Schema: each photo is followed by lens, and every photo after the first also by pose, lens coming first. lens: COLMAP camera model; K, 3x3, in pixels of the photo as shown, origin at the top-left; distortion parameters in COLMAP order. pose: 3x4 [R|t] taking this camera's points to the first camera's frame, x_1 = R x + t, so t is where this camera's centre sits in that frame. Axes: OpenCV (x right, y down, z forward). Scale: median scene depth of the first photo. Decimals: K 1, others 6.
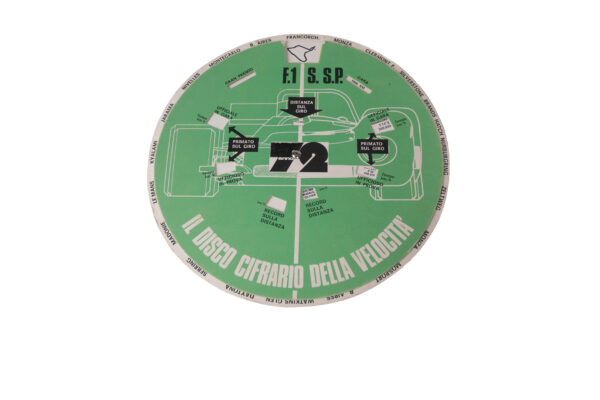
lens RADIAL K [[455.3, 0, 300.0], [0, 455.3, 200.0], [0, 0, 1]] dist [-0.066560, 0.046884]
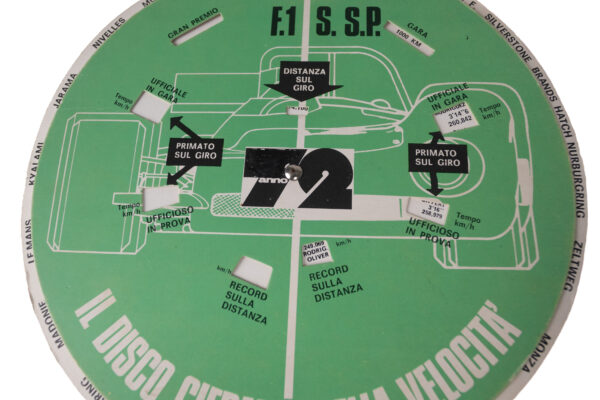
lens RADIAL K [[455.3, 0, 300.0], [0, 455.3, 200.0], [0, 0, 1]] dist [-0.066560, 0.046884]
pose [[0.999681, 0.009094, -0.023581, 0.012899], [-0.007030, 0.996254, 0.086184, -0.113159], [0.024277, -0.085990, 0.996000, 0.466760]]
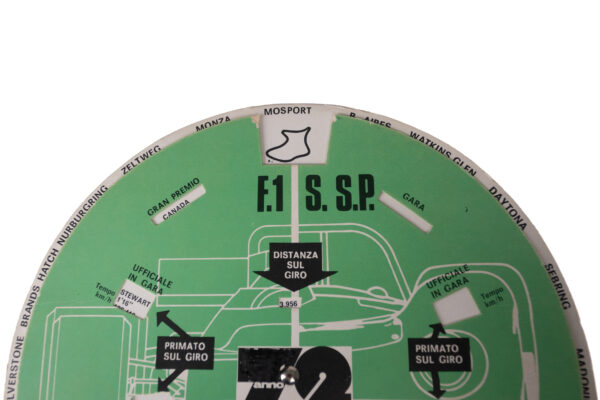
lens RADIAL K [[455.3, 0, 300.0], [0, 455.3, 200.0], [0, 0, 1]] dist [-0.066560, 0.046884]
pose [[0.999285, -0.036945, -0.008058, 0.015612], [0.037658, 0.991621, 0.123573, -0.353639], [0.003425, -0.123788, 0.992303, 0.521497]]
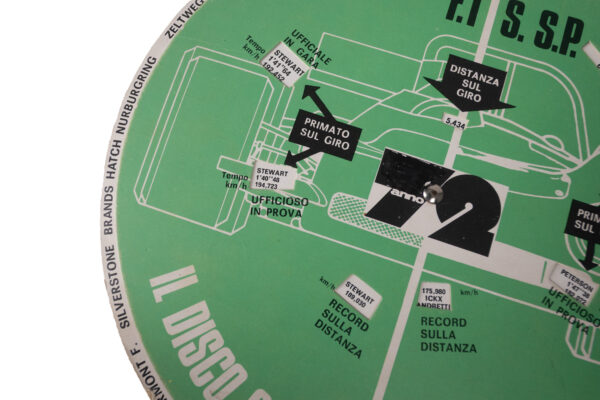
lens RADIAL K [[455.3, 0, 300.0], [0, 455.3, 200.0], [0, 0, 1]] dist [-0.066560, 0.046884]
pose [[0.954857, 0.294776, -0.036815, -0.113699], [-0.280311, 0.935087, 0.216881, -0.153652], [0.098356, -0.196771, 0.975504, 0.545941]]
